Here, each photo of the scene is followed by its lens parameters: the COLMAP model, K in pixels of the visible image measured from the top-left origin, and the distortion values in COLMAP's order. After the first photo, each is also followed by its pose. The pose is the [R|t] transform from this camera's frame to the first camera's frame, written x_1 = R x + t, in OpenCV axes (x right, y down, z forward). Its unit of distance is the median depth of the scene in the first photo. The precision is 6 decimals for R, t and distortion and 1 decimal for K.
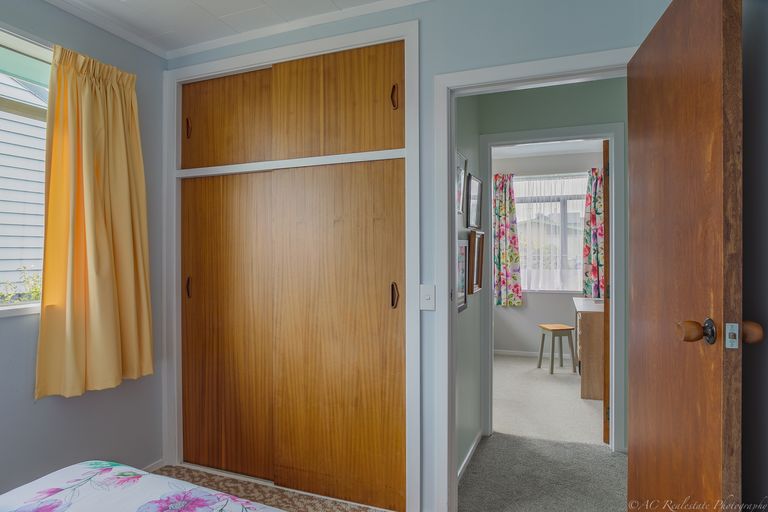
lens RADIAL K [[454.4, 0, 389.4], [0, 454.4, 252.8], [0, 0, 1]] dist [-0.066161, 0.040513]
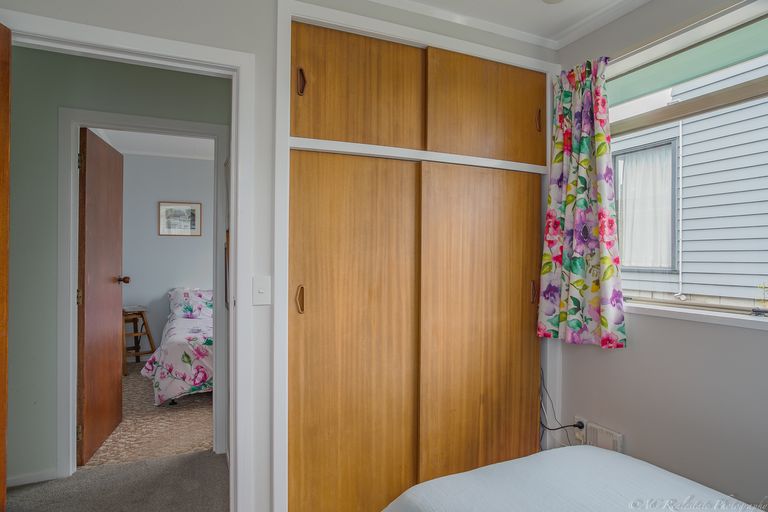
lens RADIAL K [[454.4, 0, 389.4], [0, 454.4, 252.8], [0, 0, 1]] dist [-0.066161, 0.040513]
pose [[0.693879, 0.011074, 0.720007, -1.208964], [-0.008443, 0.999938, -0.007243, 0.009735], [-0.720042, -0.001053, 0.693929, 0.528524]]
